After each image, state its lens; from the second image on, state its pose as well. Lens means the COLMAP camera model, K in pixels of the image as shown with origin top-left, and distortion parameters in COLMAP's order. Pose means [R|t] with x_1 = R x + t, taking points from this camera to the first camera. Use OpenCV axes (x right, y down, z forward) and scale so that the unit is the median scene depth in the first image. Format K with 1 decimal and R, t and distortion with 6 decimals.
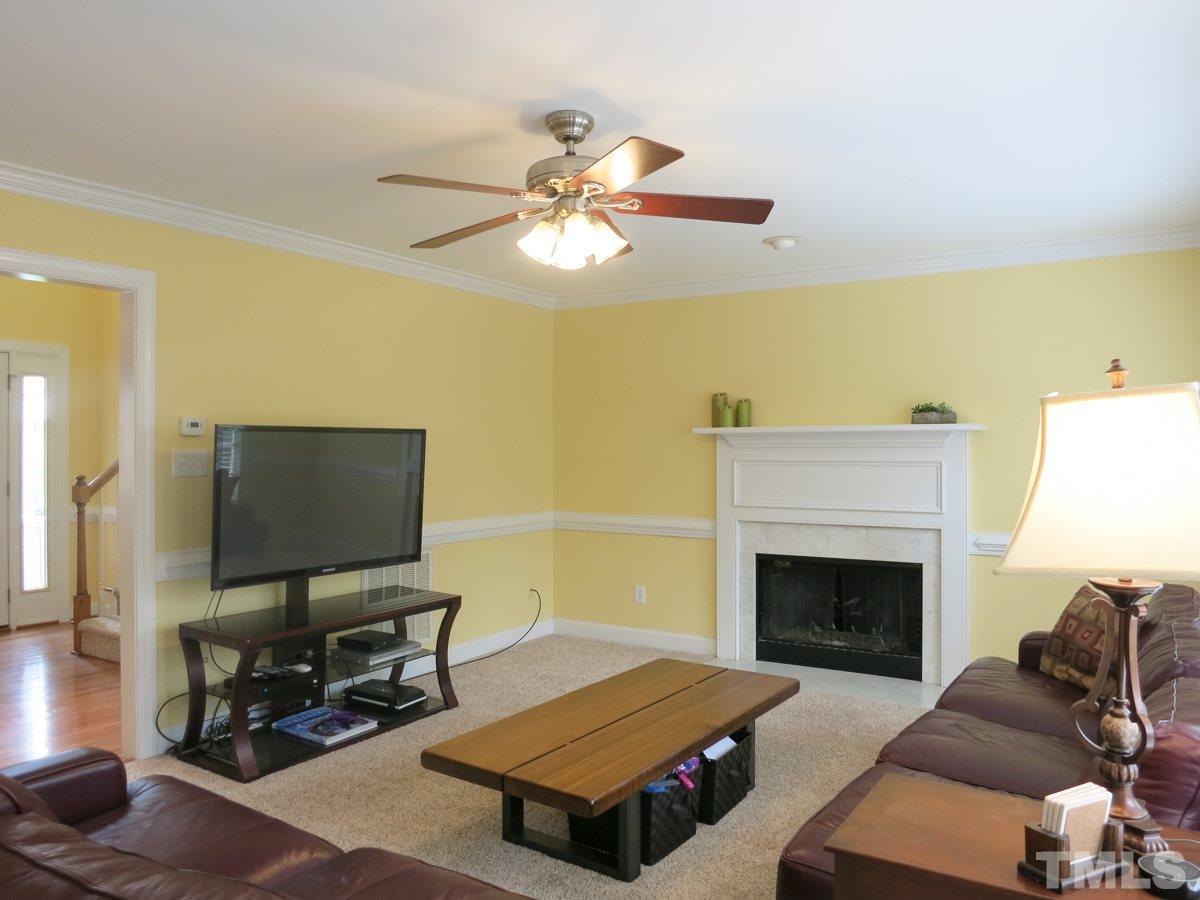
lens RADIAL K [[862.8, 0, 601.8], [0, 862.8, 451.9], [0, 0, 1]] dist [-0.031815, -0.010815]
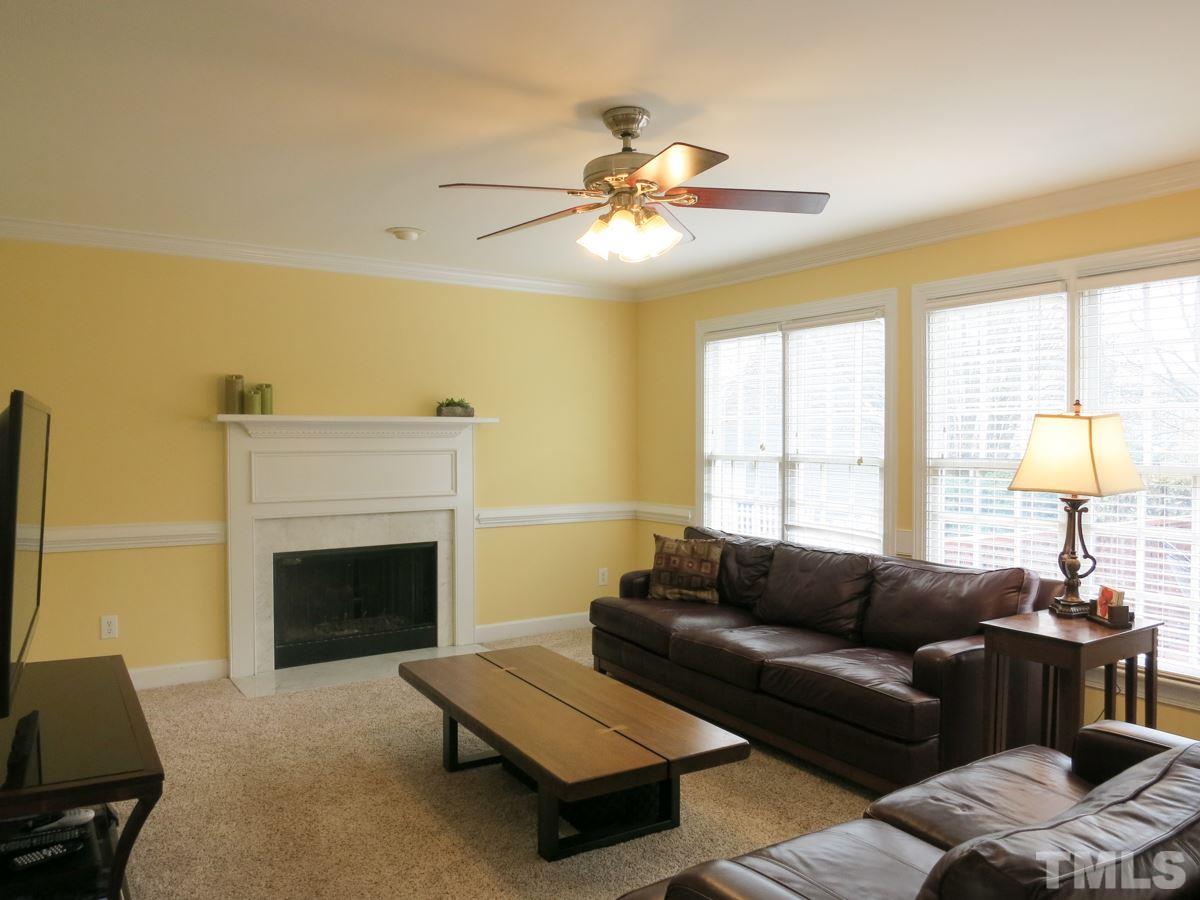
lens RADIAL K [[862.8, 0, 596.6], [0, 862.8, 450.0], [0, 0, 1]] dist [-0.031815, -0.010815]
pose [[0.413356, -0.011198, 0.910501, -0.538422], [0.003054, 0.999936, 0.010912, -0.000640], [-0.910564, -0.001730, 0.413364, 0.332131]]
